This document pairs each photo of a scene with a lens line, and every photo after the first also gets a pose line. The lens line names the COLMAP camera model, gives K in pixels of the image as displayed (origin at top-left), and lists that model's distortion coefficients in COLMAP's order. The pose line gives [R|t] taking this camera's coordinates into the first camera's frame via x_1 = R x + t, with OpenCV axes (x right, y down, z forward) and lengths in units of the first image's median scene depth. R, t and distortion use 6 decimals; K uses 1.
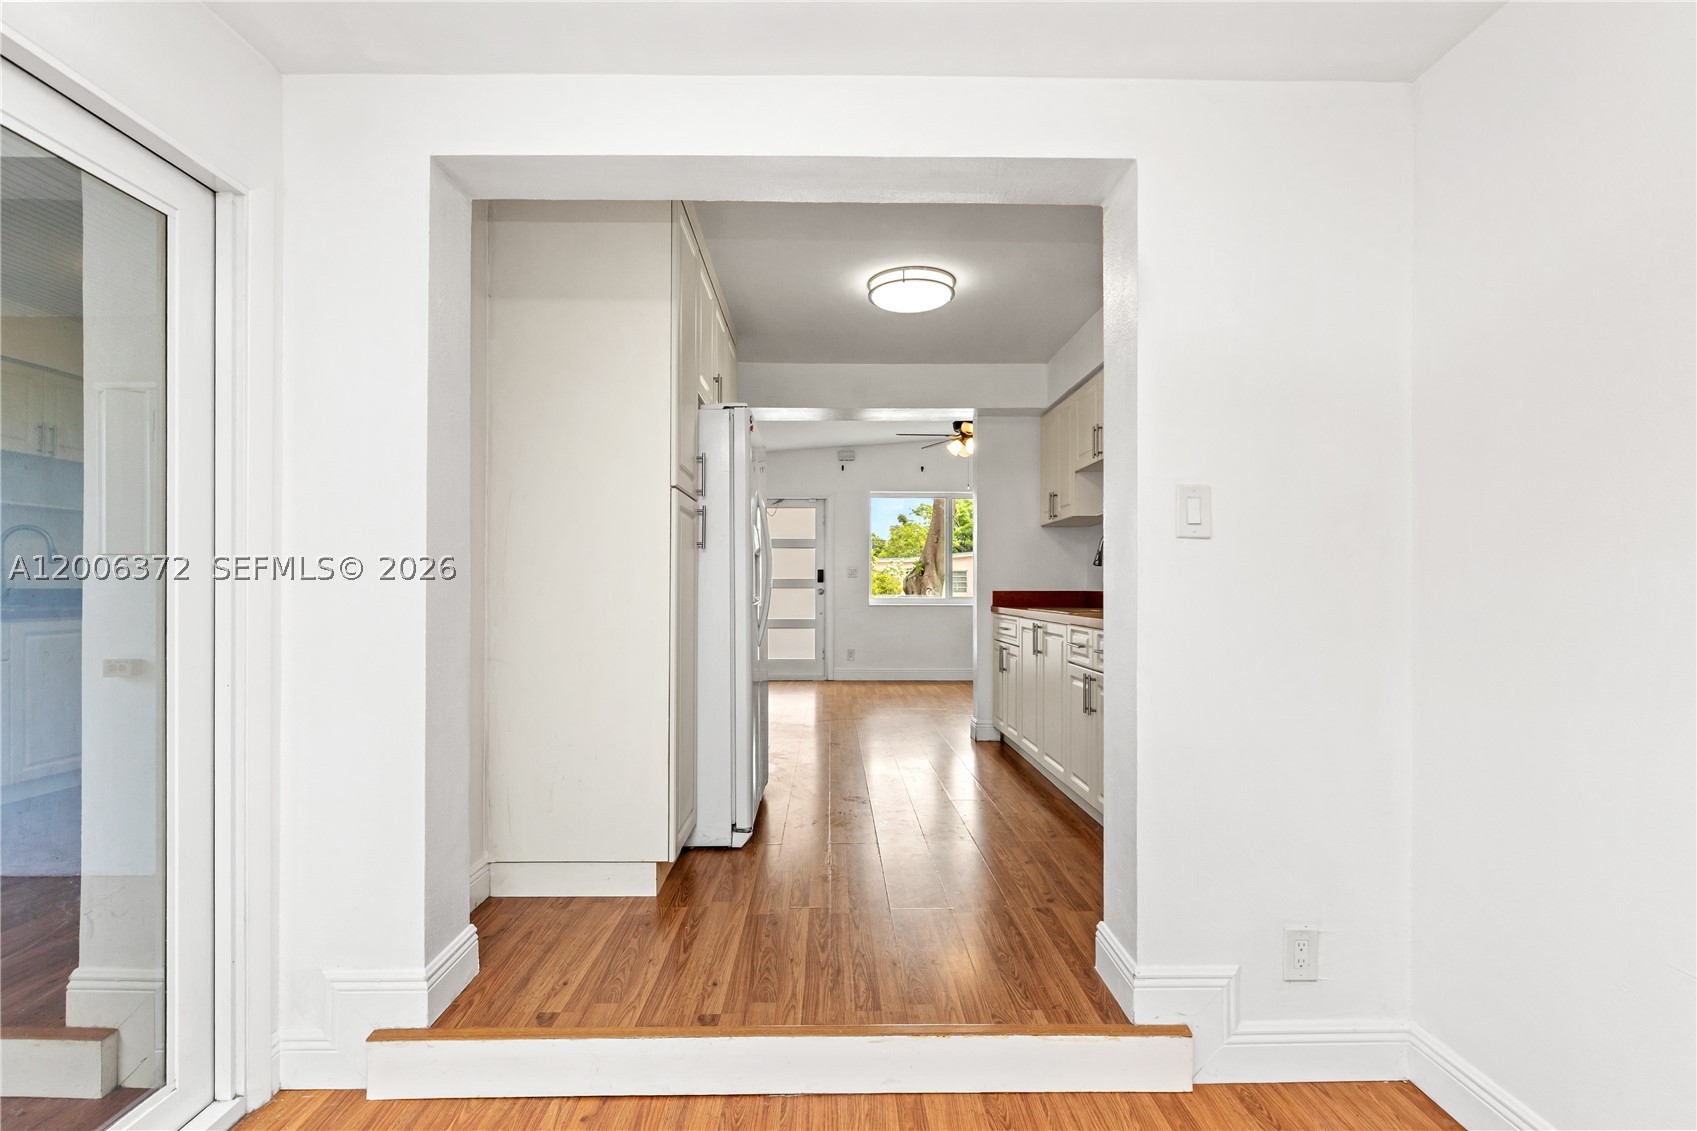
lens RADIAL K [[804.5, 0, 837.2], [0, 804.5, 586.2], [0, 0, 1]] dist [0.001241, -0.000107]
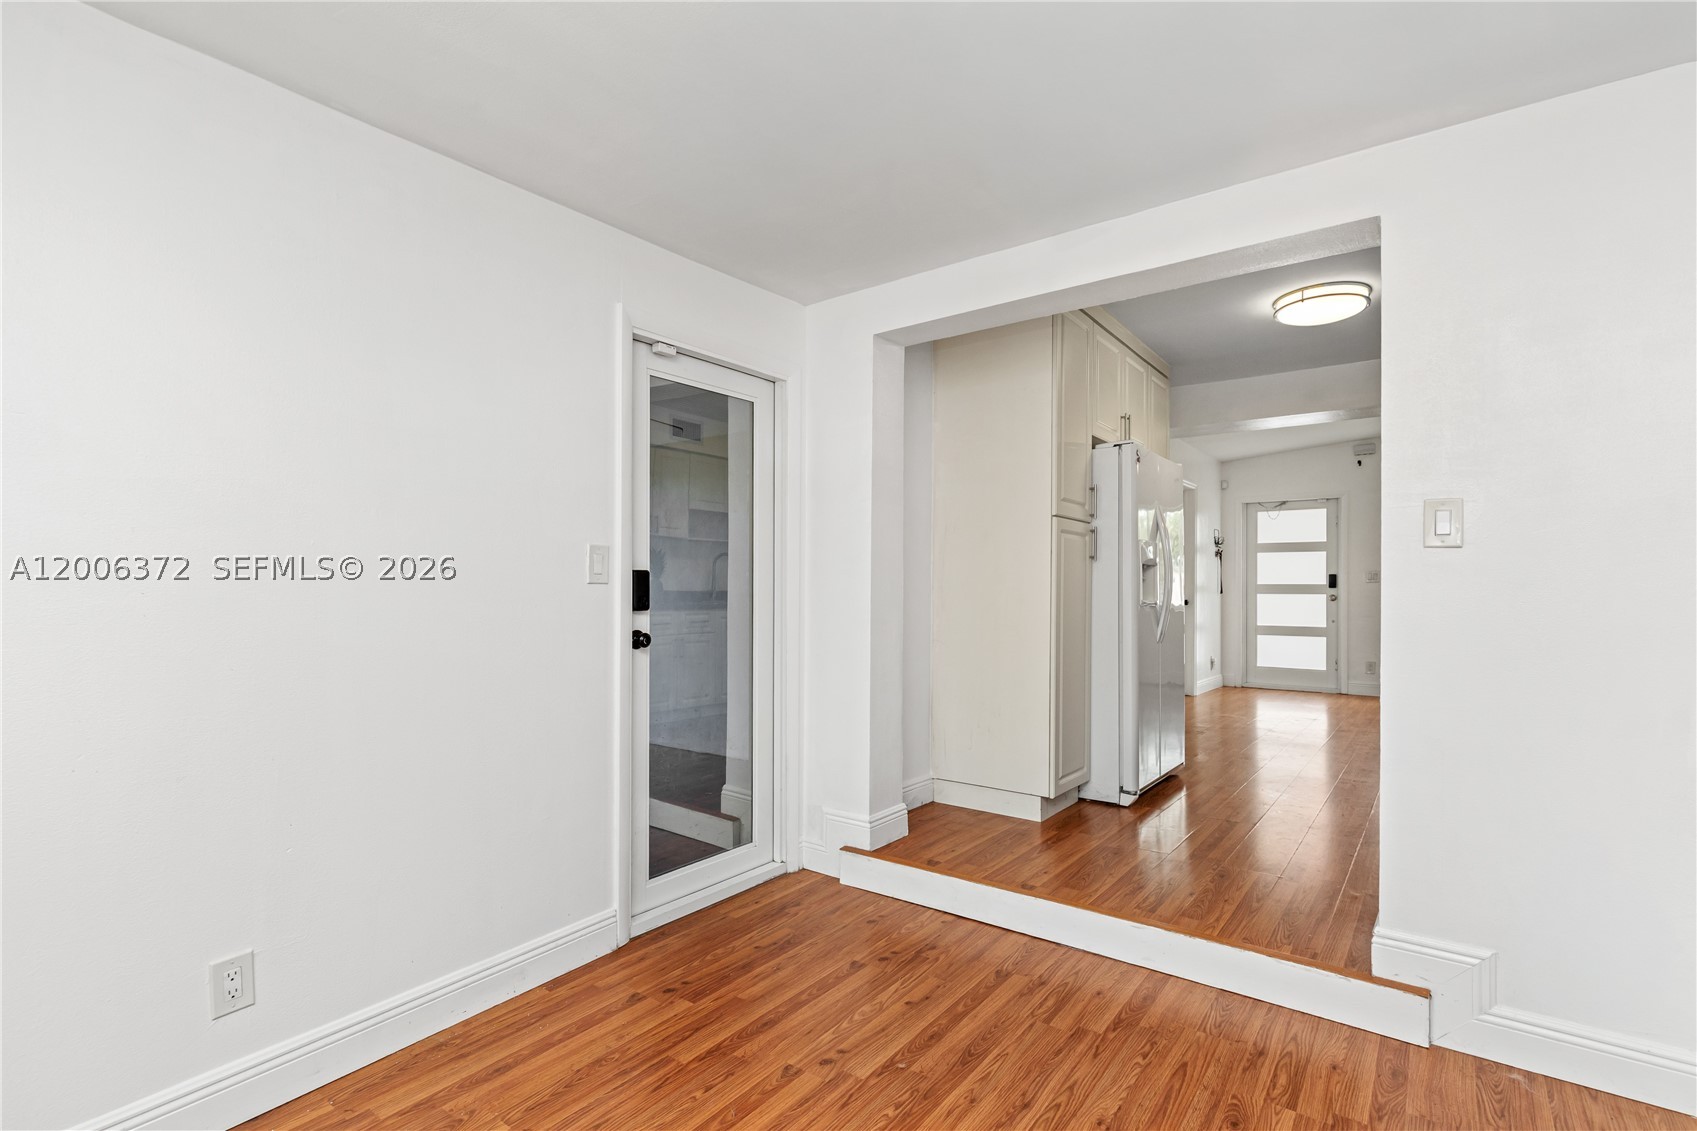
lens RADIAL K [[797.5, 0, 849.6], [0, 797.5, 590.9], [0, 0, 1]] dist [0.000333, -0.000001]
pose [[0.793720, 0.002988, -0.608276, 0.175203], [-0.003497, 0.999994, 0.000349, 0.000678], [0.608274, 0.001851, 0.793725, -0.131402]]
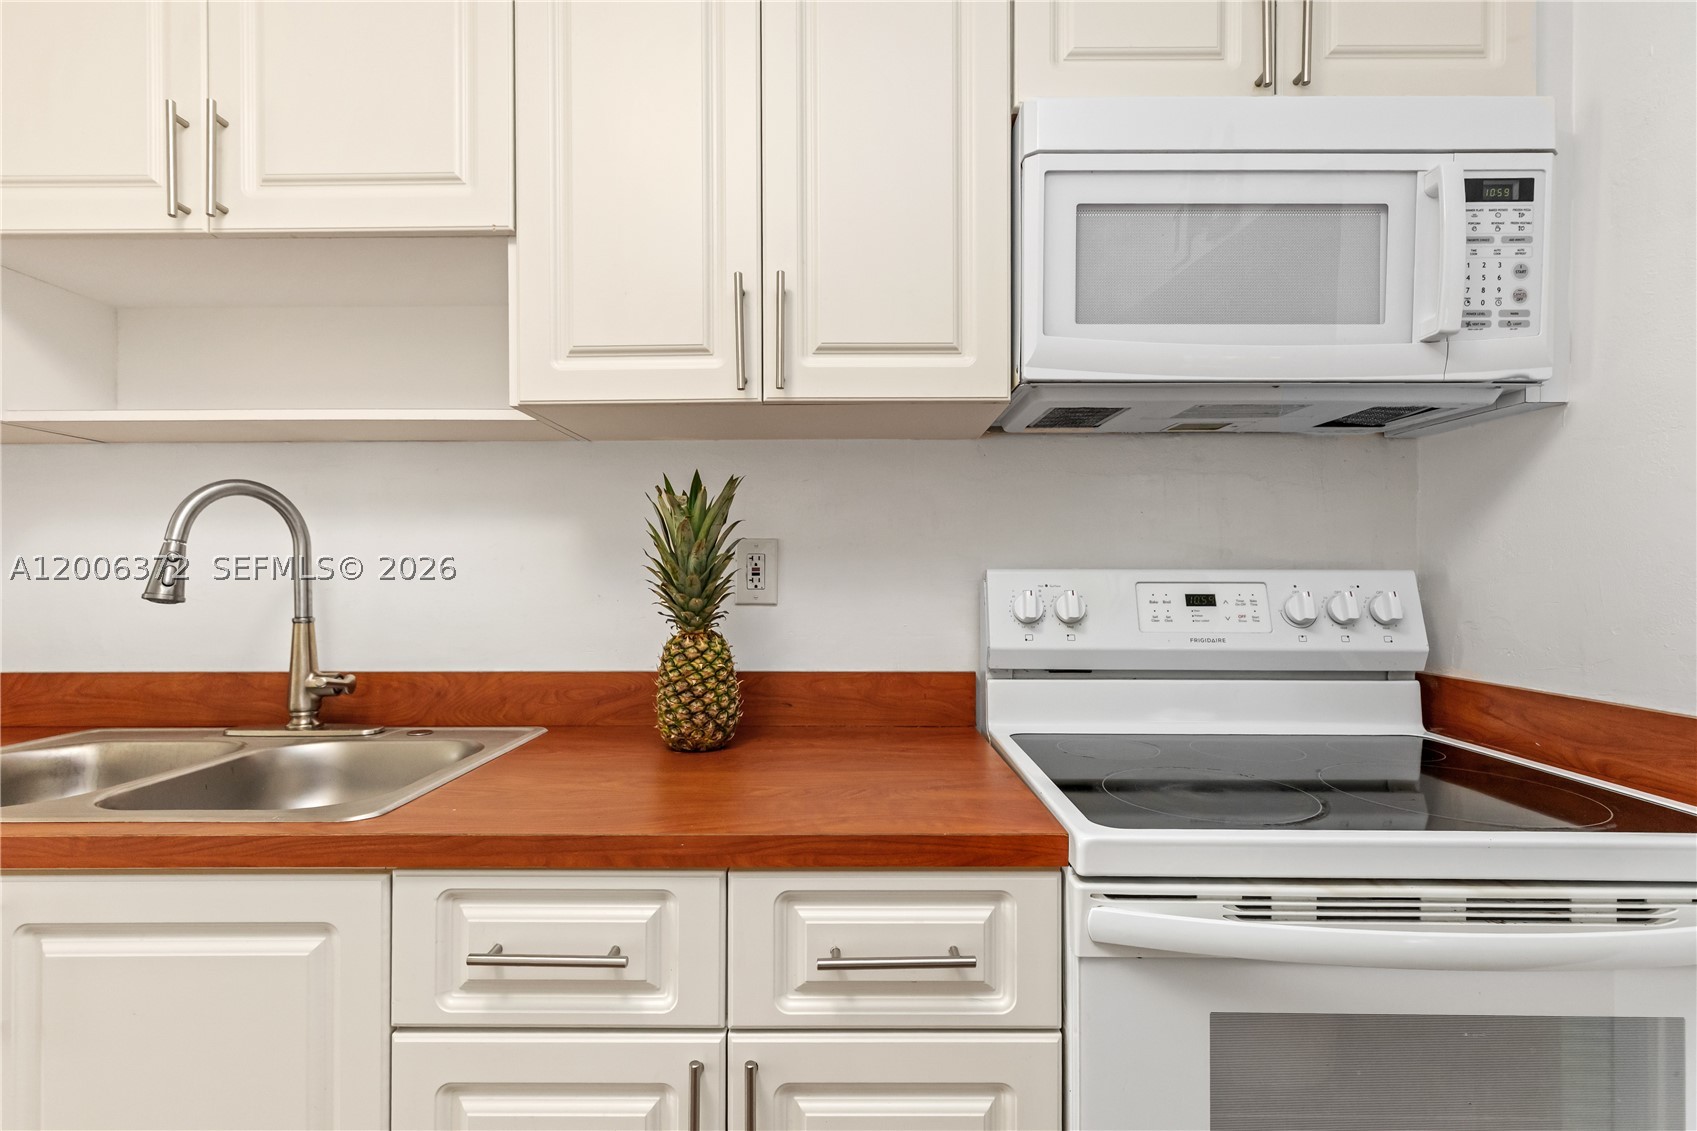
lens RADIAL K [[784.8, 0, 855.7], [0, 784.8, 573.7], [0, 0, 1]] dist [0.009710, -0.000212]
pose [[0.014569, 0.004958, 0.999882, 0.042253], [-0.000875, 0.999987, -0.004946, -0.029219], [-0.999893, -0.000803, 0.014573, 0.636489]]
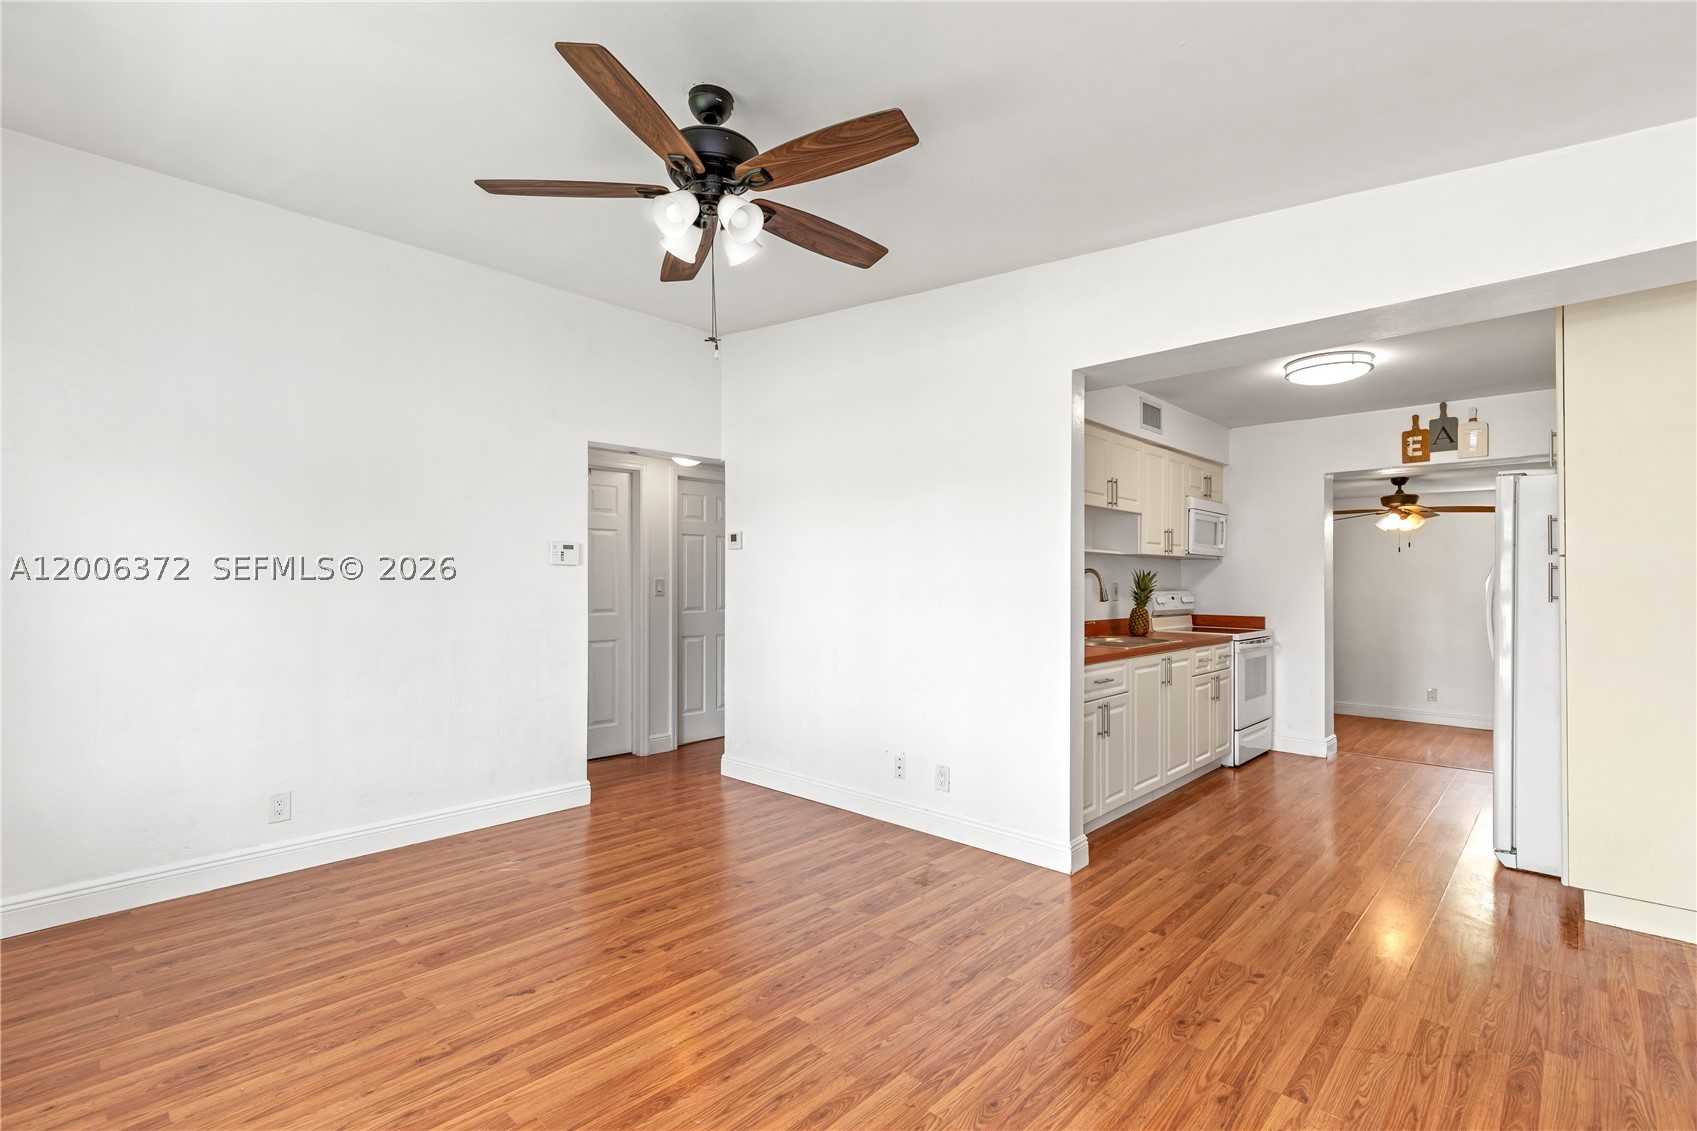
lens RADIAL K [[771.9, 0, 838.6], [0, 771.9, 576.1], [0, 0, 1]] dist [0.007722, -0.000663]
pose [[-0.716592, 0.002195, 0.697489, -0.134263], [-0.005680, 0.999944, -0.008982, -0.041405], [-0.697470, -0.010398, -0.716539, 1.709437]]
